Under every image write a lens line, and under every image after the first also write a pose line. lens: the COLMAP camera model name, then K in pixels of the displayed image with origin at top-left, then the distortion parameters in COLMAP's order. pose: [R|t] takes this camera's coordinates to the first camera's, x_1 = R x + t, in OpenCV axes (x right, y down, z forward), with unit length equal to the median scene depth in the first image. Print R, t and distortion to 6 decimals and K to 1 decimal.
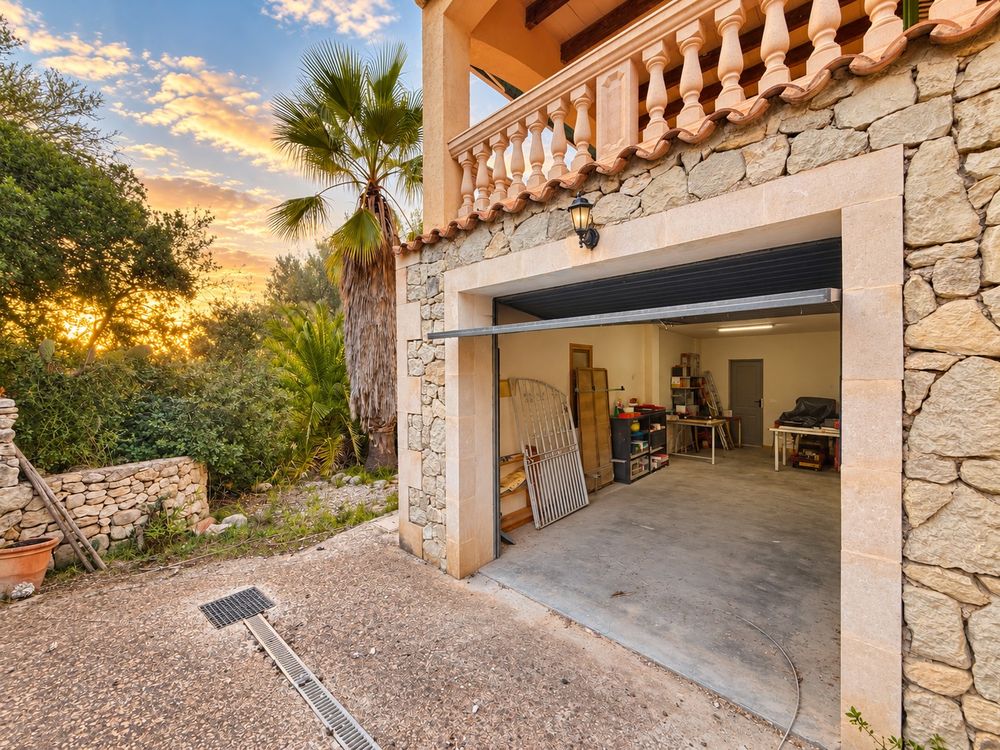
lens RADIAL K [[402.6, 0, 499.8], [0, 402.6, 375.2], [0, 0, 1]] dist [0.003538, 0.000152]
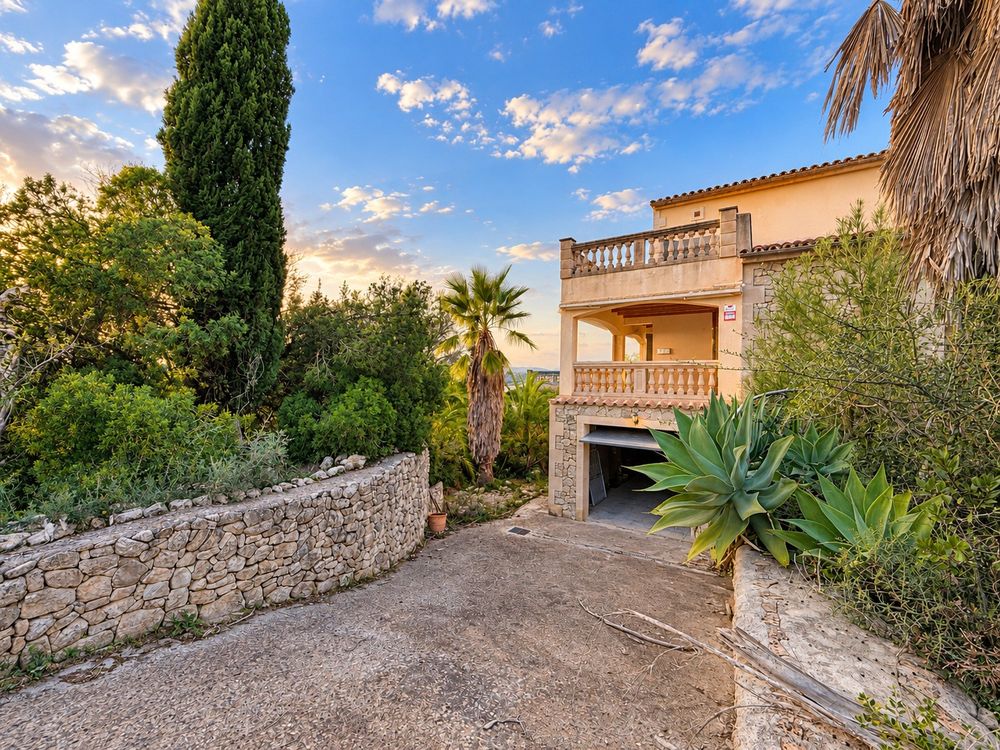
lens RADIAL K [[402.6, 0, 499.3], [0, 402.6, 376.7], [0, 0, 1]] dist [0.003538, 0.000152]
pose [[0.987213, 0.017591, 0.158431, -0.978513], [-0.015713, 0.999791, -0.013096, -0.414251], [-0.158628, 0.010439, 0.987283, -1.500442]]
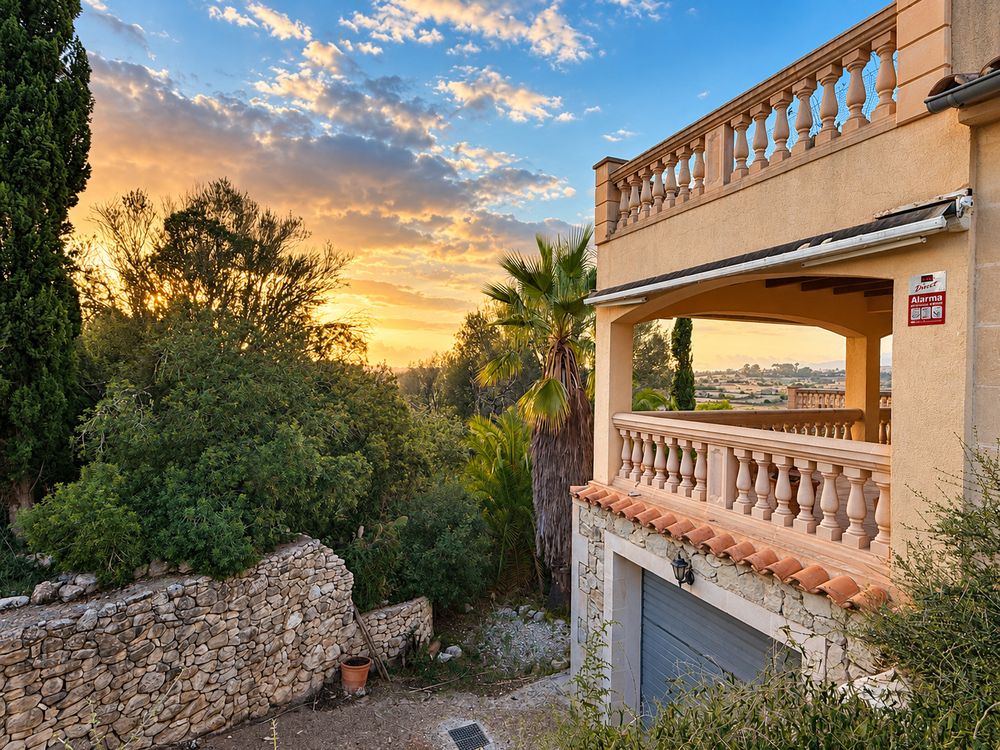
lens RADIAL K [[540.0, 0, 495.8], [0, 540.0, 377.0], [0, 0, 1]] dist [-0.002626, -0.001013]
pose [[0.909995, 0.017432, -0.414252, 0.234361], [-0.023589, 0.999674, -0.009751, -0.636689], [0.413947, 0.018645, 0.910110, -0.704498]]
